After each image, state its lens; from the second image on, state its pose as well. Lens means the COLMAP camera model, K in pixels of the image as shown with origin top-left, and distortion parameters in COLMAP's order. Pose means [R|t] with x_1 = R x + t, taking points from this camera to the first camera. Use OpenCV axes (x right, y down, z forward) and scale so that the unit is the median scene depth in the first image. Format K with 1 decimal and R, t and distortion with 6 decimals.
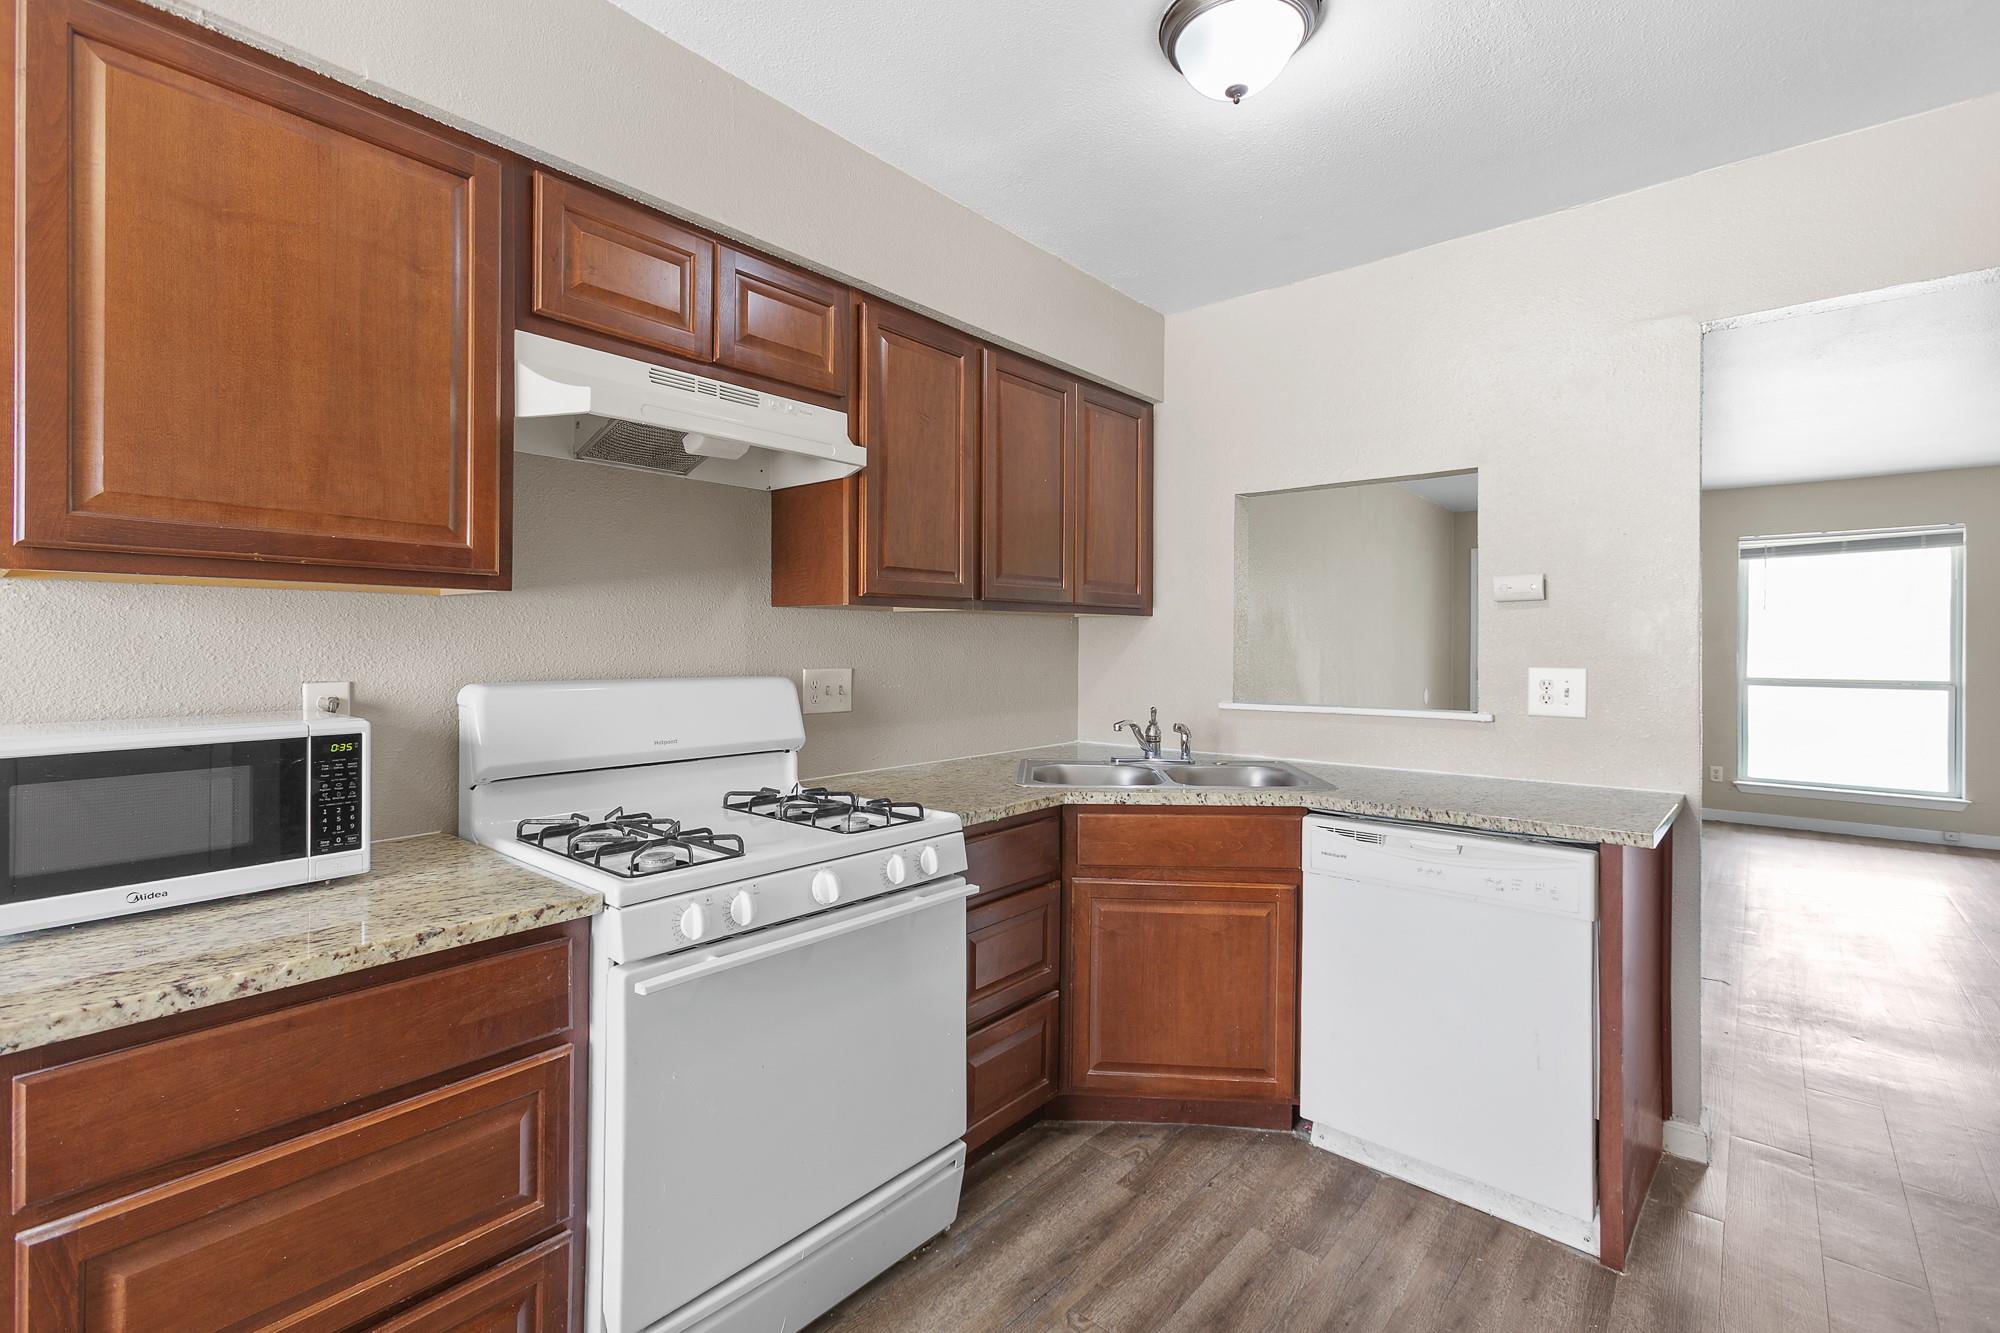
lens RADIAL K [[919.3, 0, 954.6], [0, 919.3, 644.7], [0, 0, 1]] dist [0.009526, 0.004003]
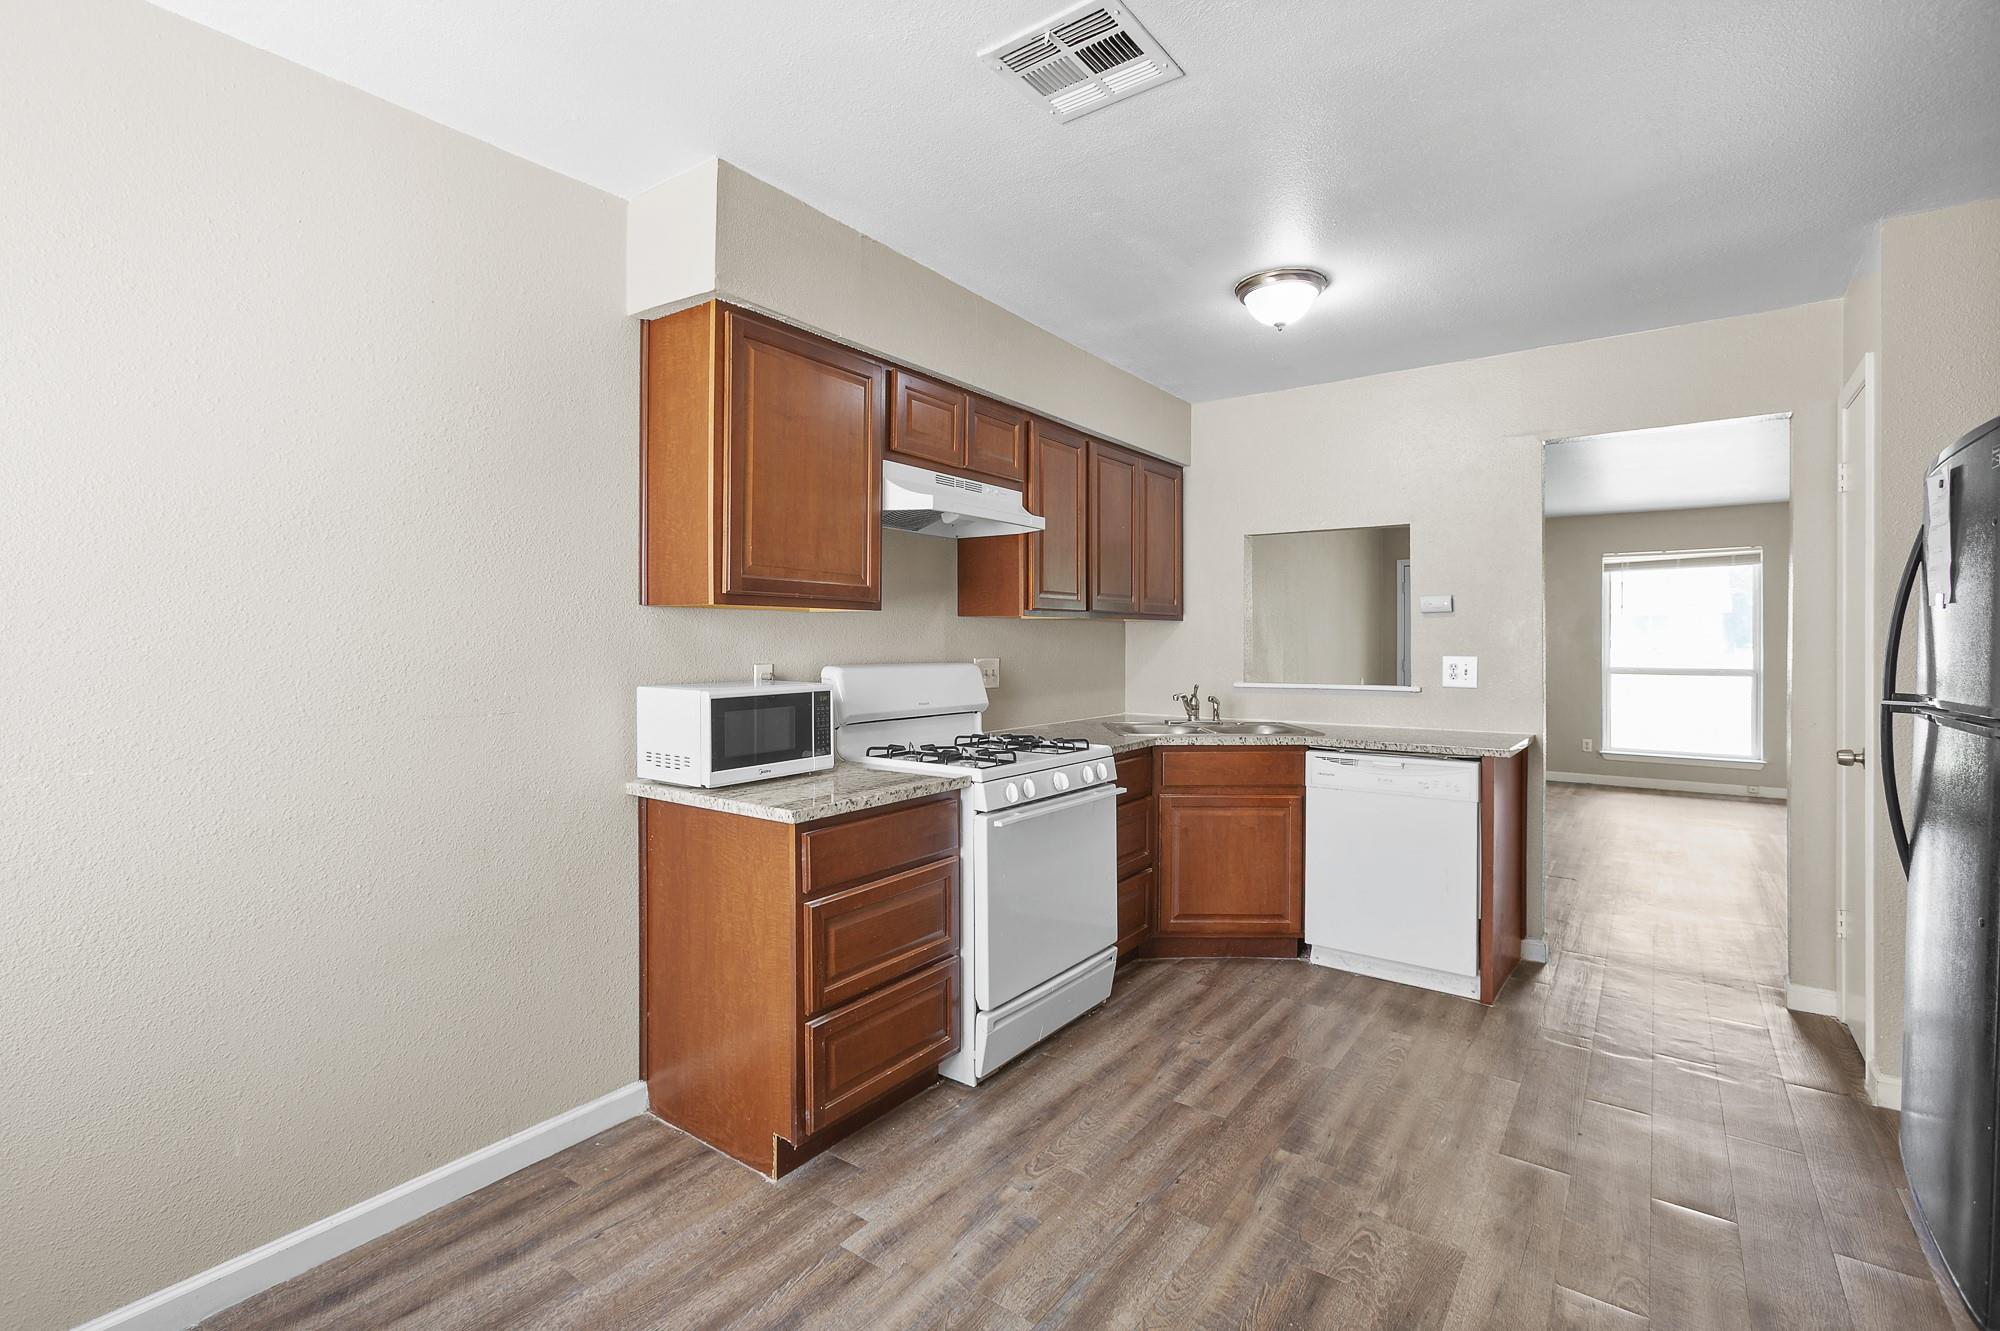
lens RADIAL K [[919.3, 0, 990.5], [0, 919.3, 635.3], [0, 0, 1]] dist [0.009526, 0.004003]
pose [[0.995101, -0.000254, 0.098859, -0.319823], [0.000868, 0.999981, -0.006164, -0.001436], [-0.098856, 0.006219, 0.995082, -0.520317]]
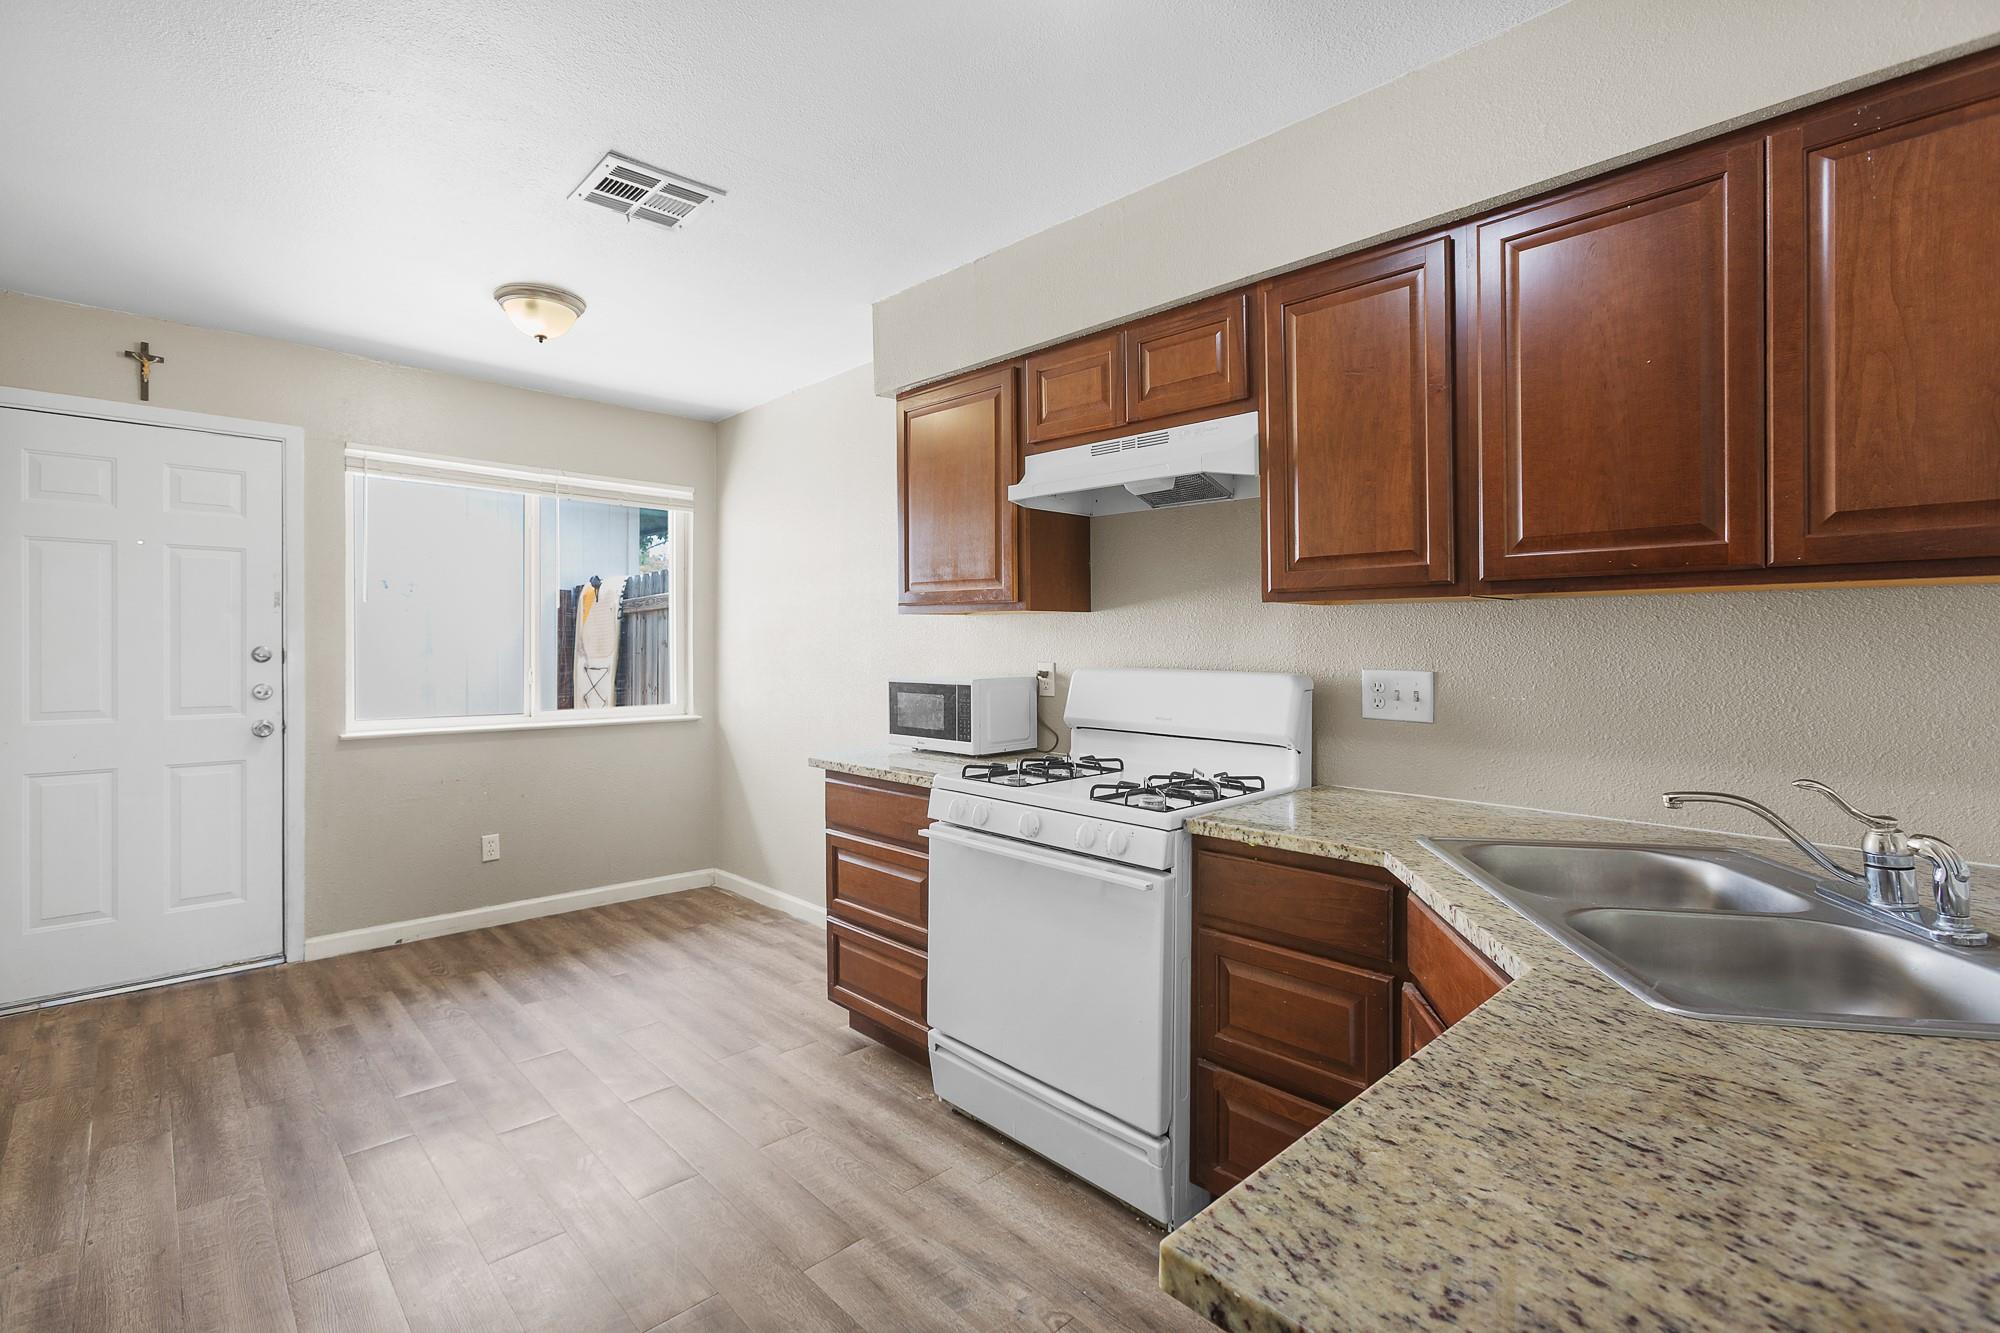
lens RADIAL K [[919.3, 0, 995.5], [0, 919.3, 640.6], [0, 0, 1]] dist [0.009526, 0.004003]
pose [[-0.079798, -0.003832, -0.996804, 0.878568], [-0.005494, 0.999979, -0.003404, 0.002526], [0.996796, 0.005205, -0.079817, 0.781653]]
